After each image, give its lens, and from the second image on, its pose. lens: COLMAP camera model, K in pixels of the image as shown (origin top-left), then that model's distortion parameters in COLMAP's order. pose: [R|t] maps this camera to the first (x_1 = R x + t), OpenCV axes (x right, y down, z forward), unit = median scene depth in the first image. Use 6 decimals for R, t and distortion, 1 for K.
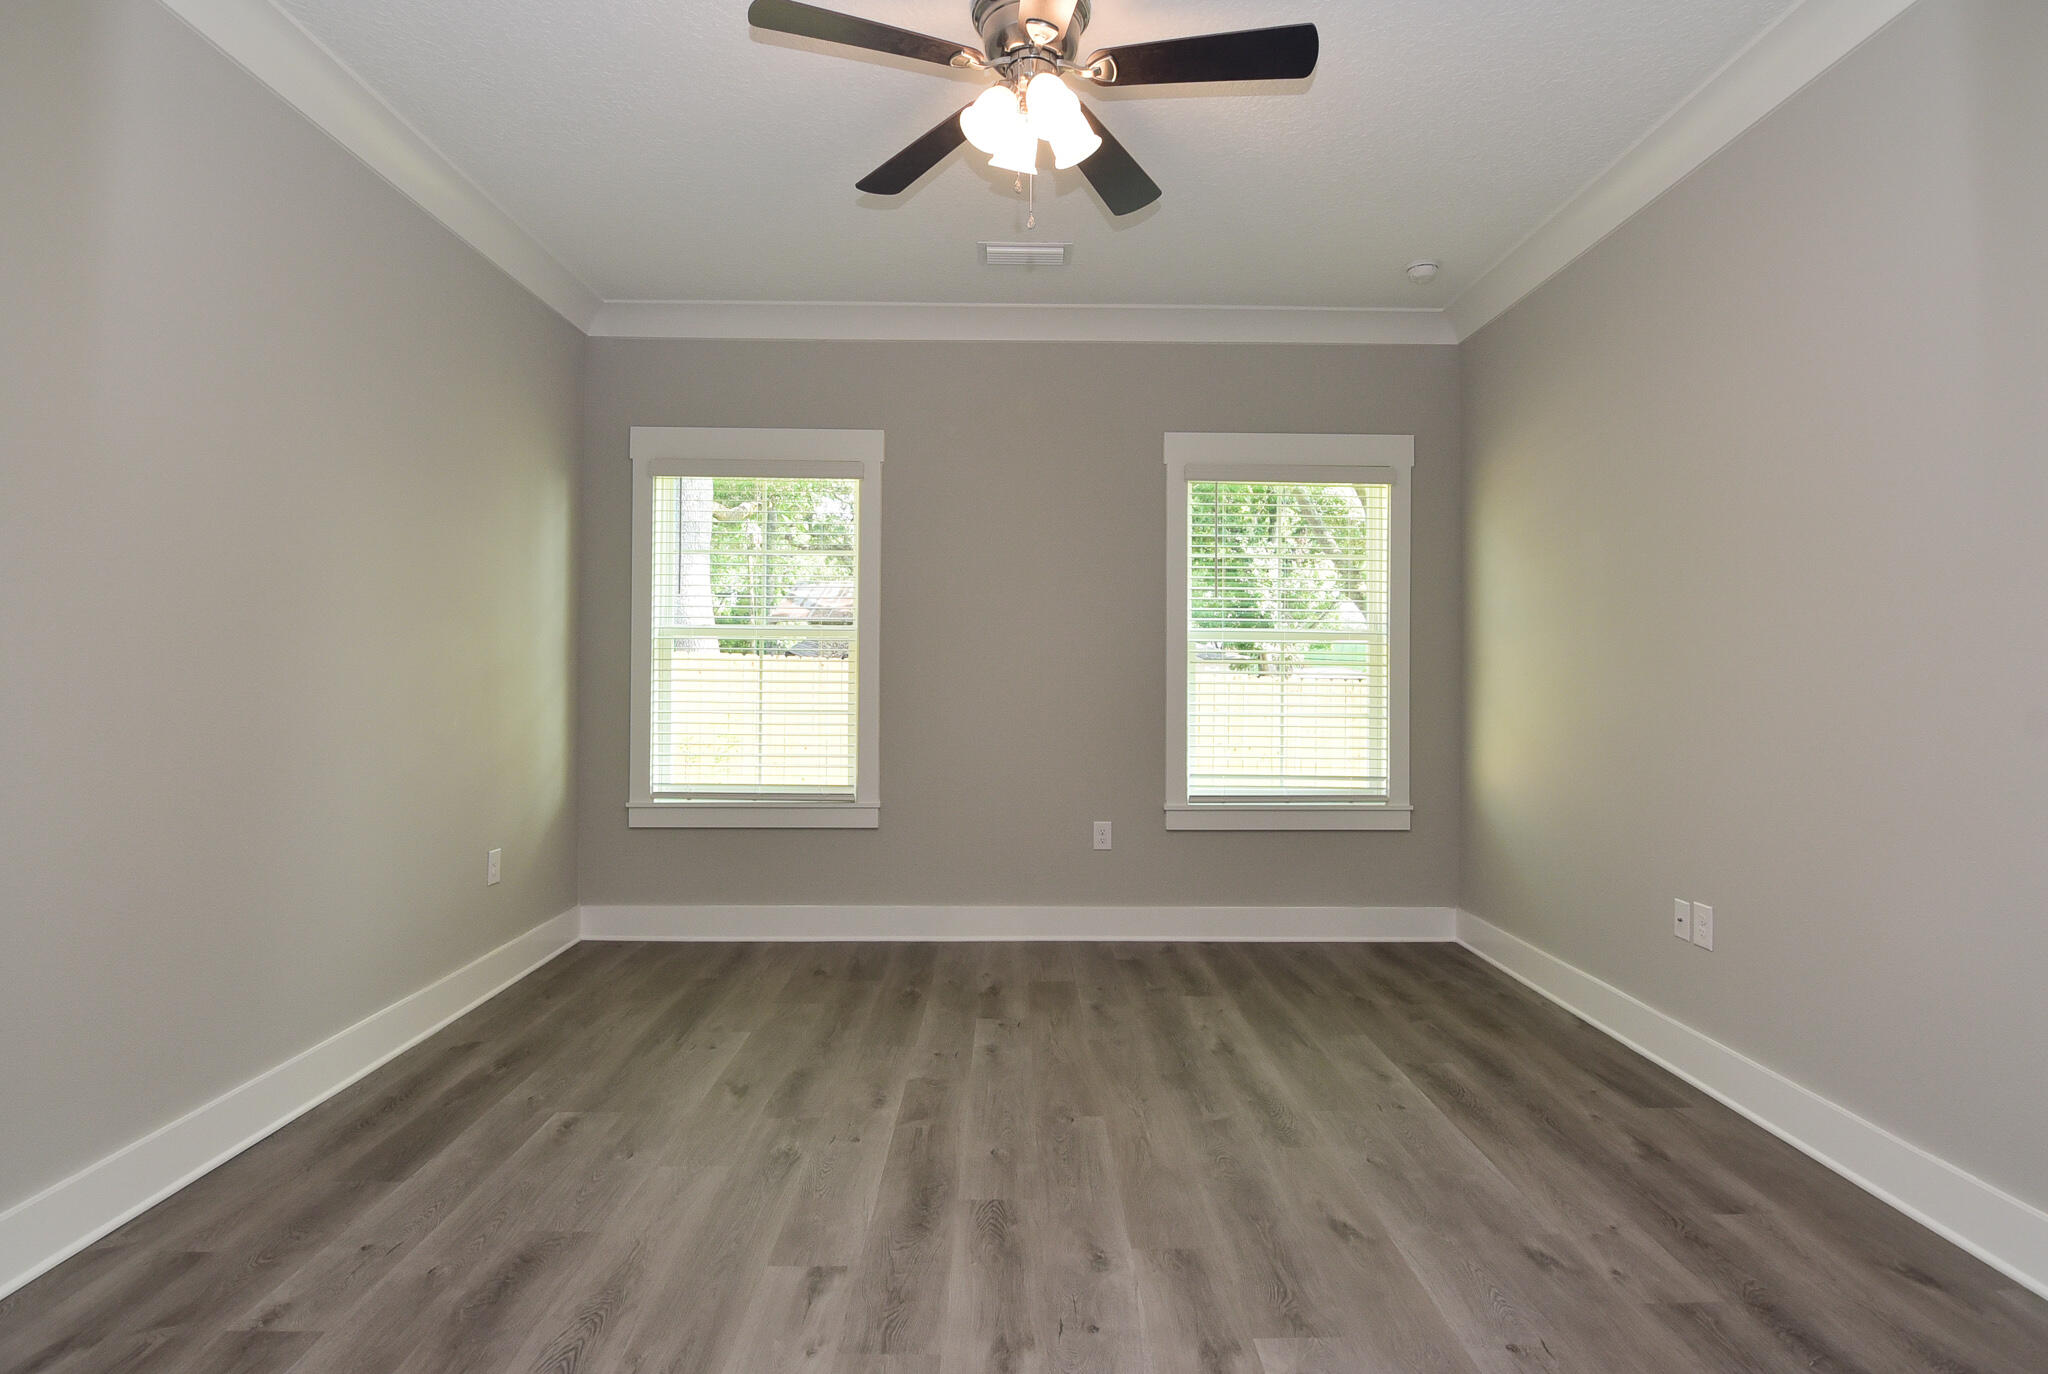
lens RADIAL K [[1032.7, 0, 1017.0], [0, 1032.7, 693.8], [0, 0, 1]] dist [0.000769, -0.017295]
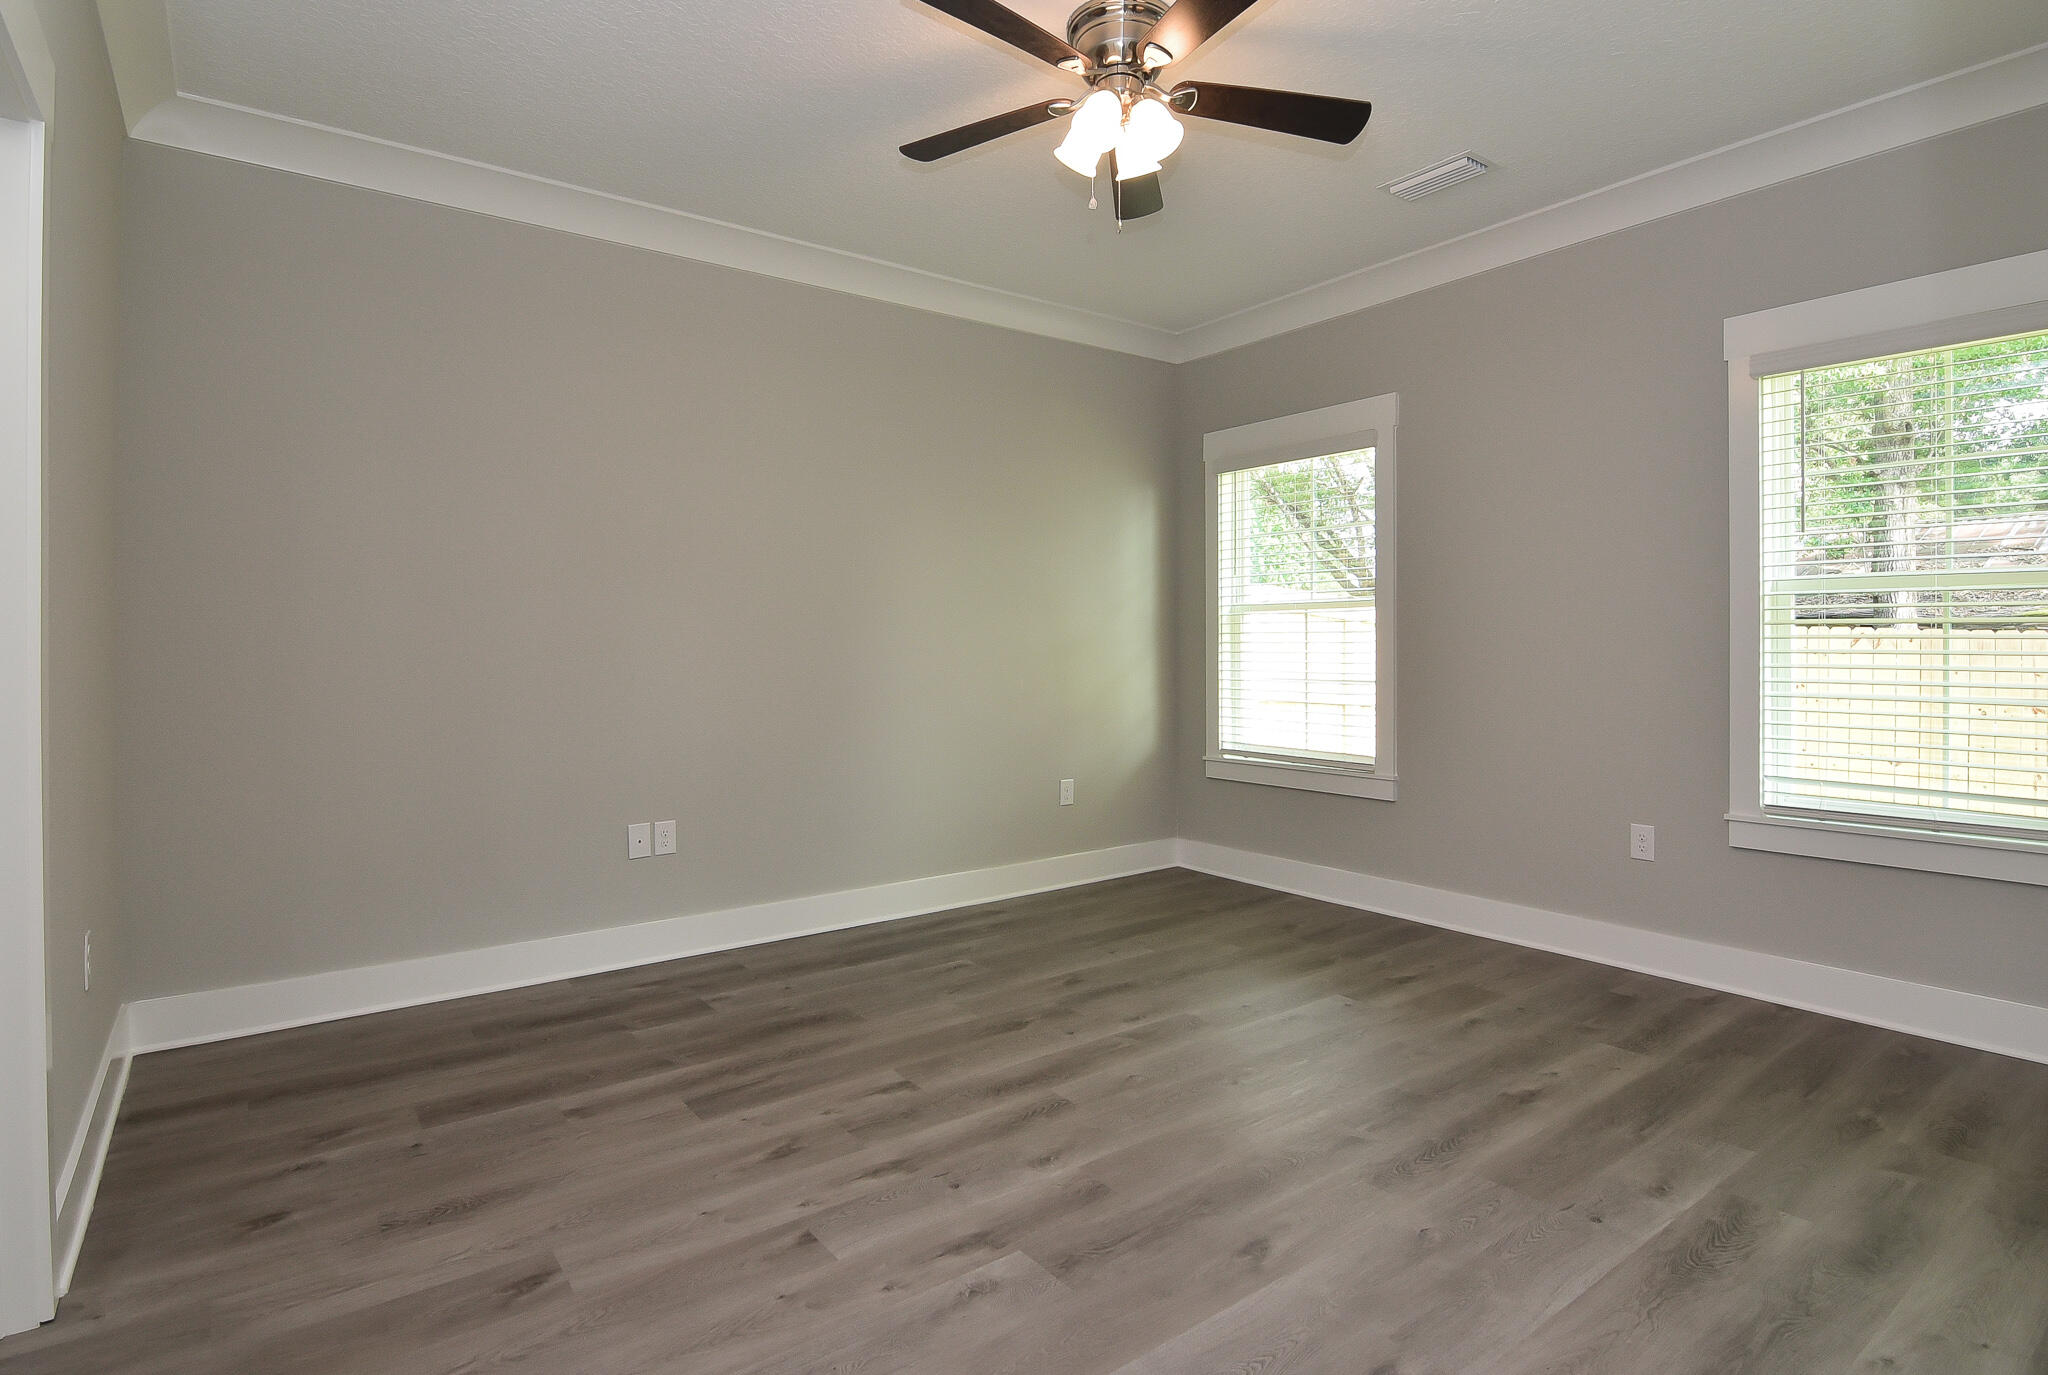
lens RADIAL K [[1015.4, 0, 1019.4], [0, 1015.4, 698.5], [0, 0, 1]] dist [-0.003467, -0.014098]
pose [[0.596087, 0.031323, -0.802309, 0.508499], [-0.004521, 0.999354, 0.035658, -0.000398], [0.802907, -0.017628, 0.595843, 0.172015]]
